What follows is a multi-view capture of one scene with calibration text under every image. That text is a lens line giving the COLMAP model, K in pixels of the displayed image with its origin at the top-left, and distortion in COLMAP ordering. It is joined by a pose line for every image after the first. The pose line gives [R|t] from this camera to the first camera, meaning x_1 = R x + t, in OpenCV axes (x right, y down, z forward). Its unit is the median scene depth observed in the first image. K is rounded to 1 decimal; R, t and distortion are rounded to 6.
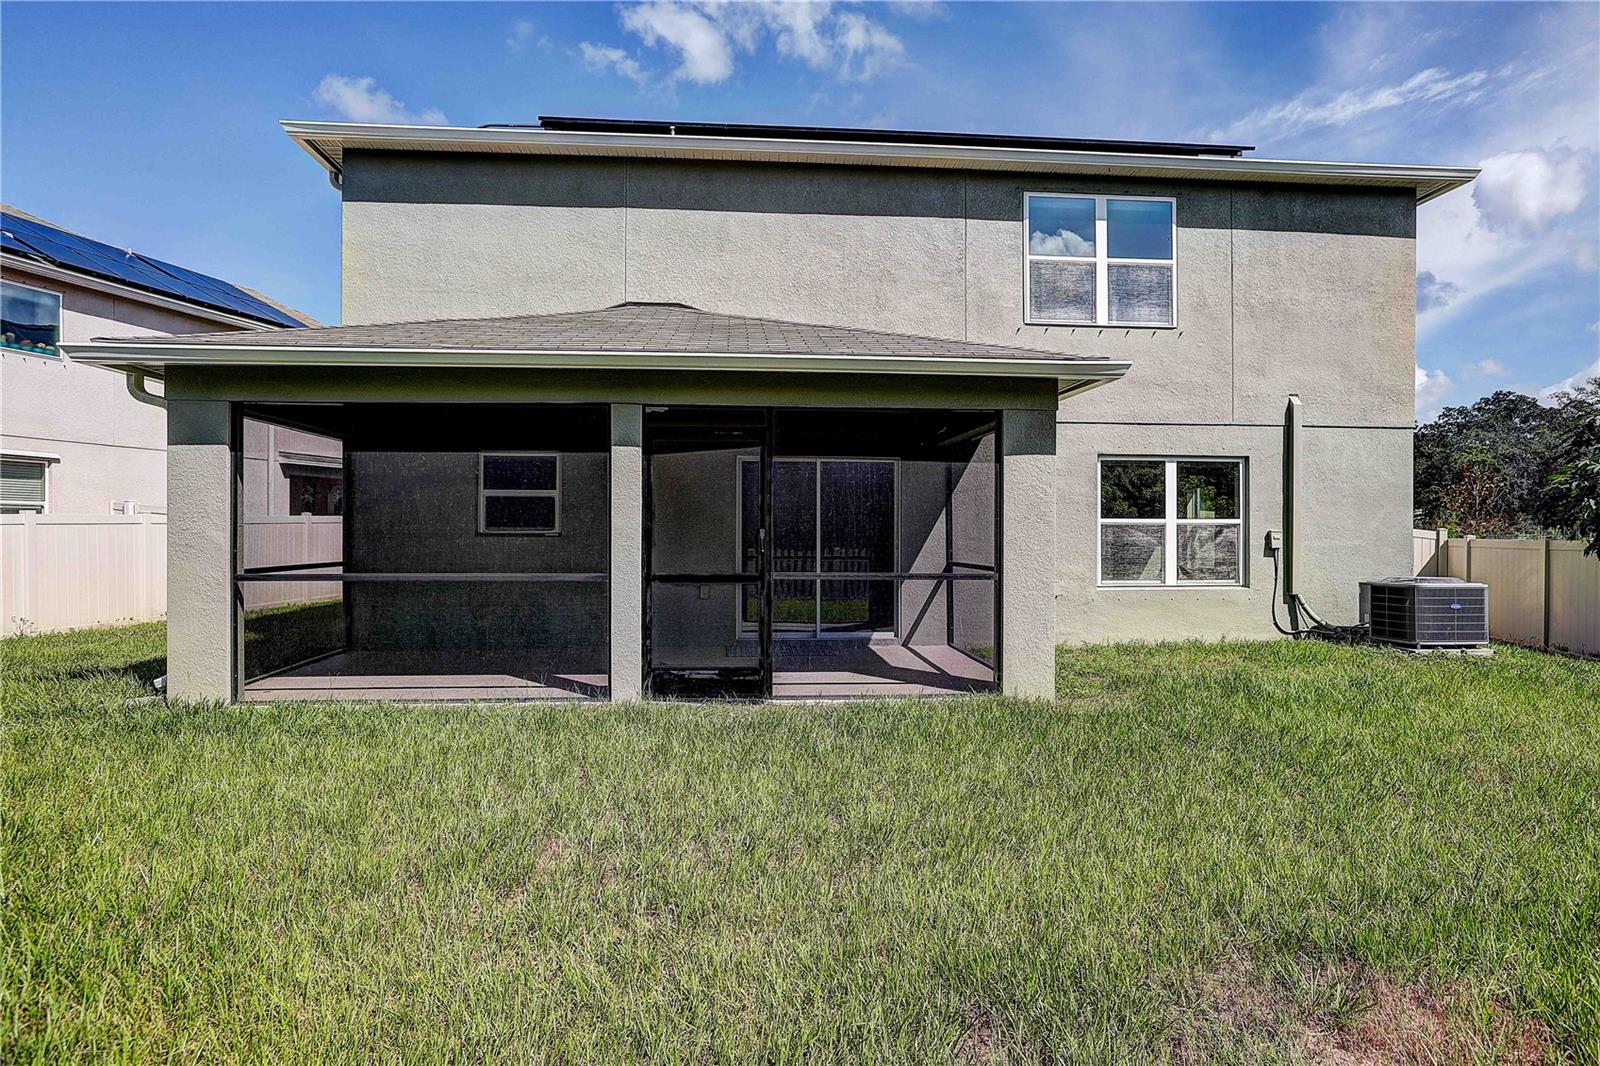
lens RADIAL K [[898.9, 0, 800.0], [0, 898.9, 533.0], [0, 0, 1]] dist [-0.033568, 0.001026]
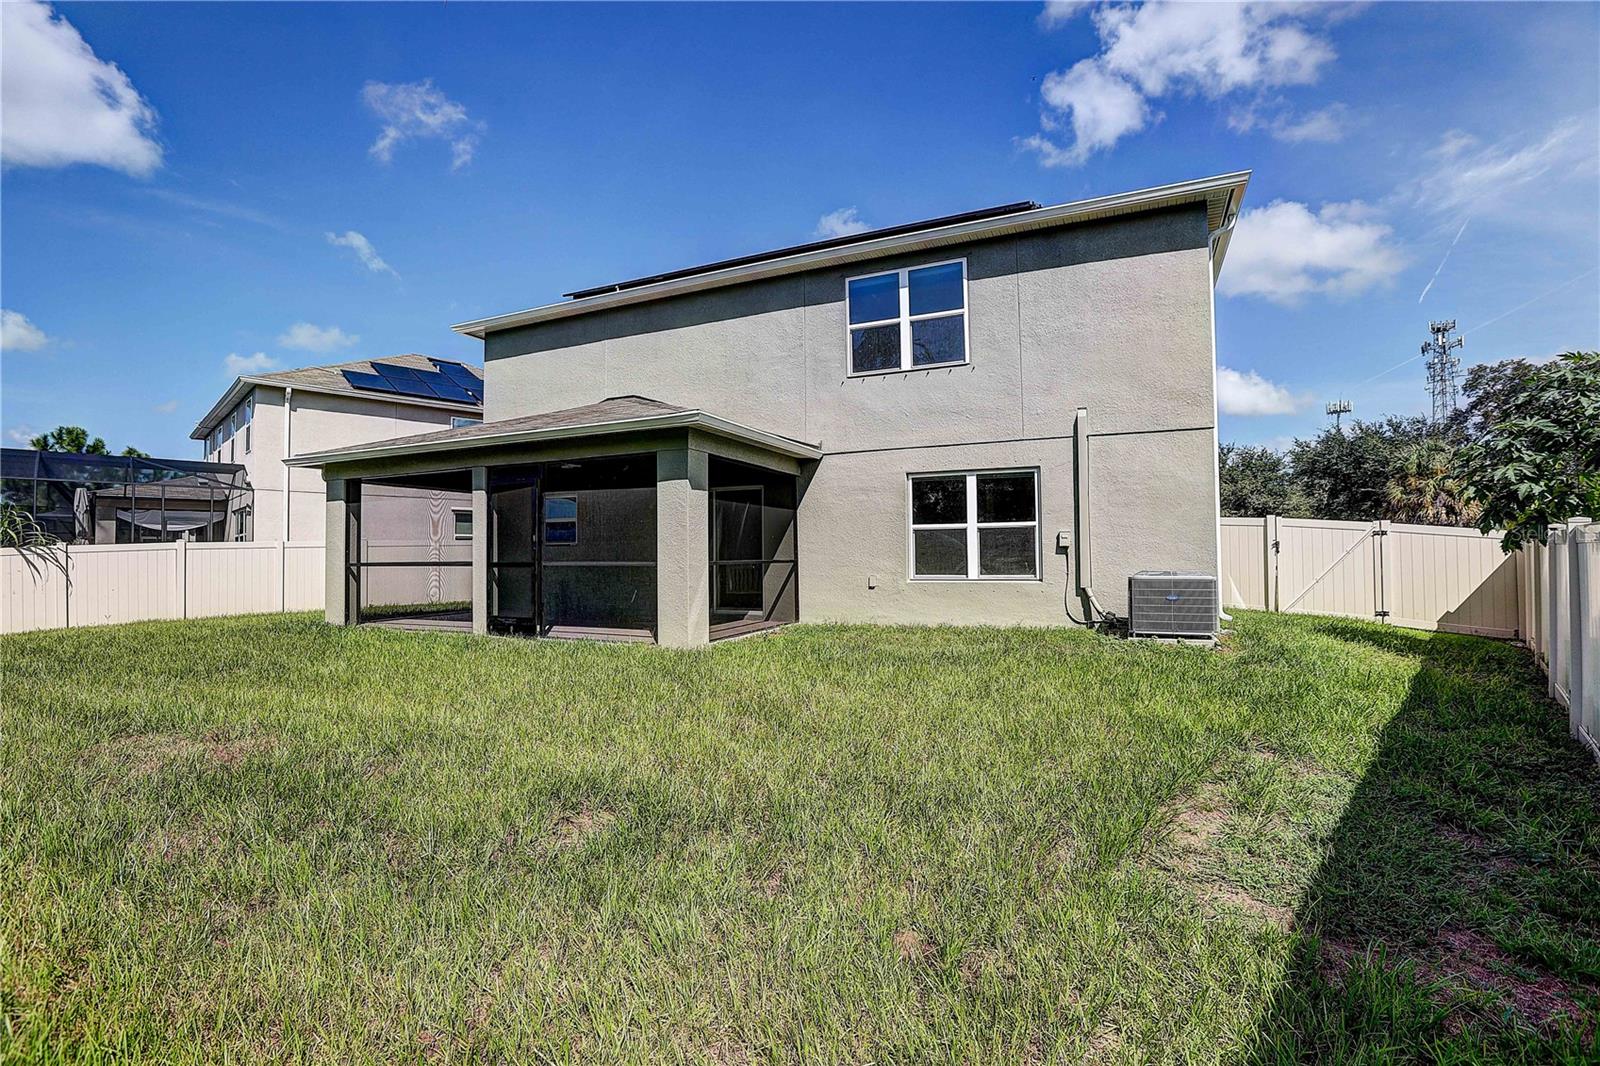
lens RADIAL K [[729.7, 0, 800.0], [0, 729.7, 533.0], [0, 0, 1]] dist [-0.055139, 0.019276]
pose [[0.875688, -0.026398, -0.482156, 0.686727], [0.010601, 0.999315, -0.035459, 0.029377], [0.482761, 0.025940, 0.875368, 0.041504]]
